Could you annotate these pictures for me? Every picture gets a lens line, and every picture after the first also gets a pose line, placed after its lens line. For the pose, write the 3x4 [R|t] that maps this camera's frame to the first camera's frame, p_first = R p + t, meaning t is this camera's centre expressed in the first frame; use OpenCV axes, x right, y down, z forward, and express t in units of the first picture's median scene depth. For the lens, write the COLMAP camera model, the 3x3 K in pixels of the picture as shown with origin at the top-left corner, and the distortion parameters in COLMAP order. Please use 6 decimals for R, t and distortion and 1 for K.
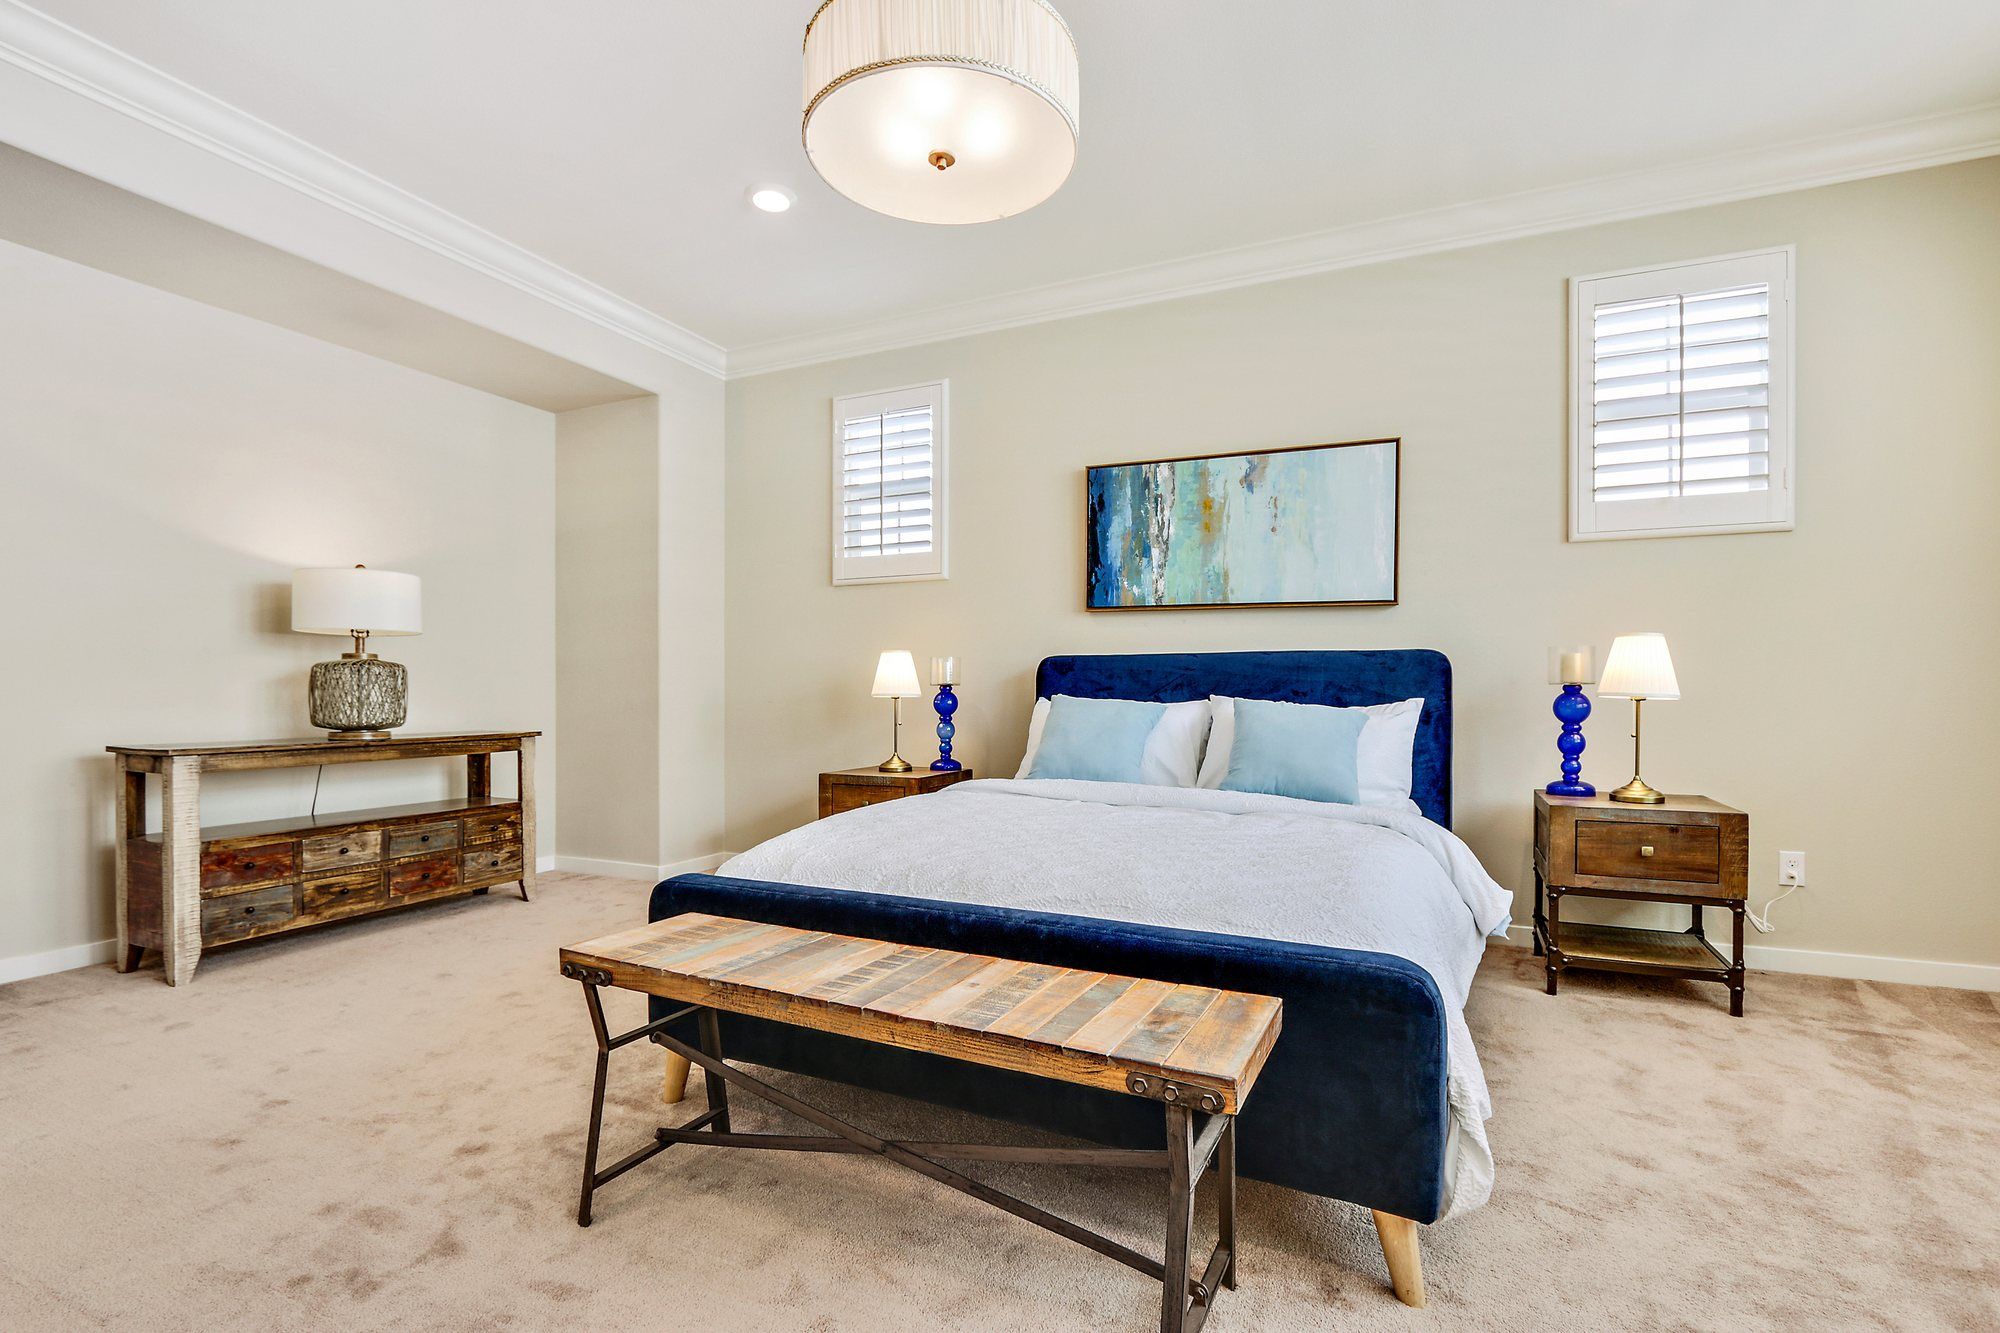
lens RADIAL K [[1016.0, 0, 999.7], [0, 1016.0, 678.2], [0, 0, 1]] dist [-0.015142, 0.000165]
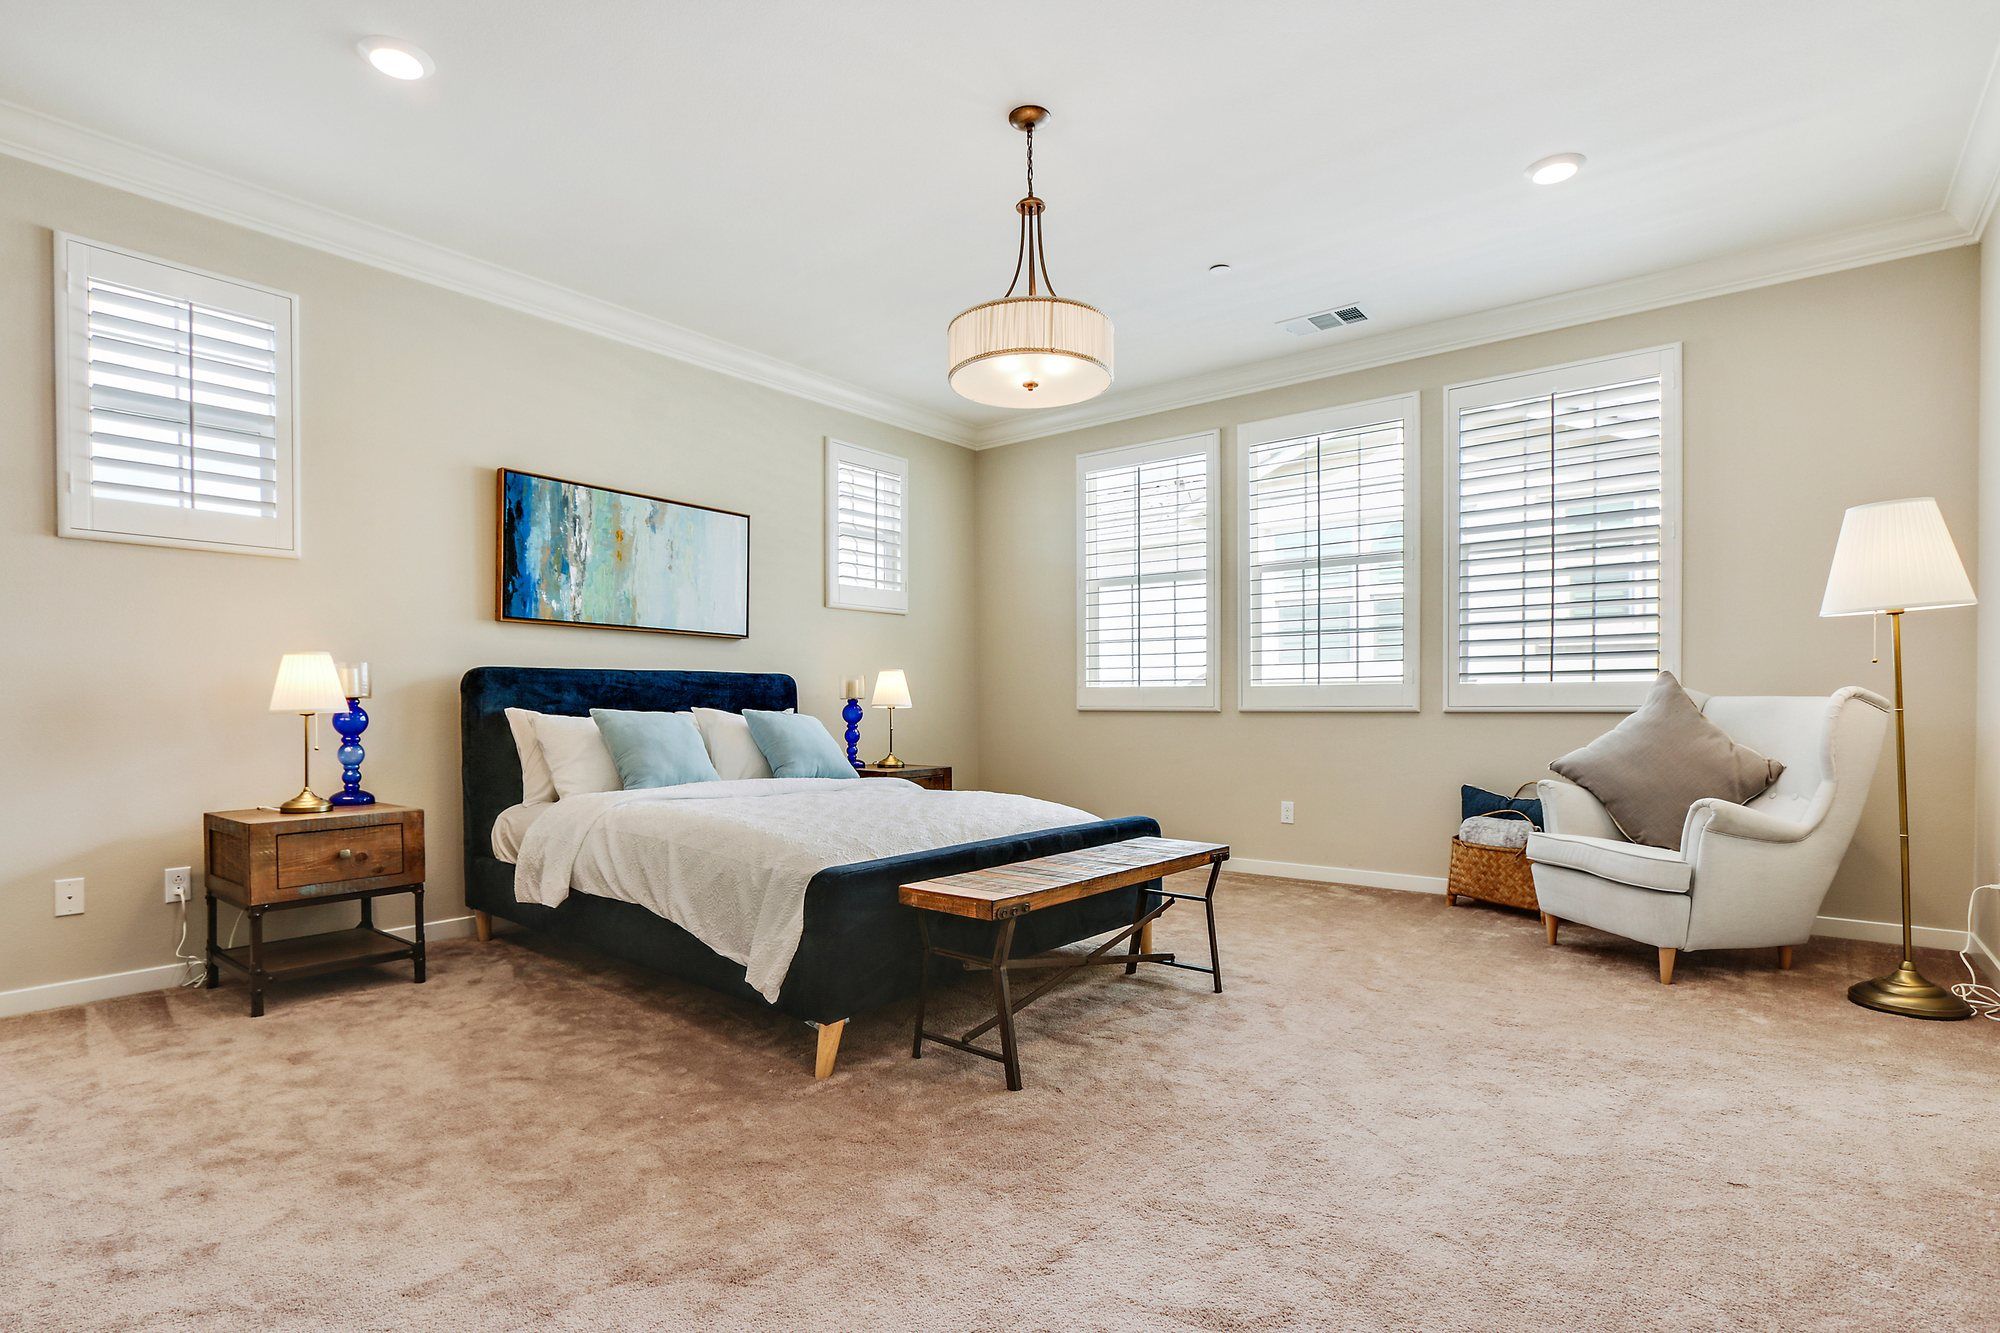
lens RADIAL K [[945.1, 0, 1000.1], [0, 945.1, 711.7], [0, 0, 1]] dist [-0.002514, 0.000582]
pose [[0.230577, -0.009668, 0.973006, -0.681829], [-0.007962, 0.999898, 0.011822, 0.005468], [-0.973022, -0.010473, 0.230477, 0.348747]]
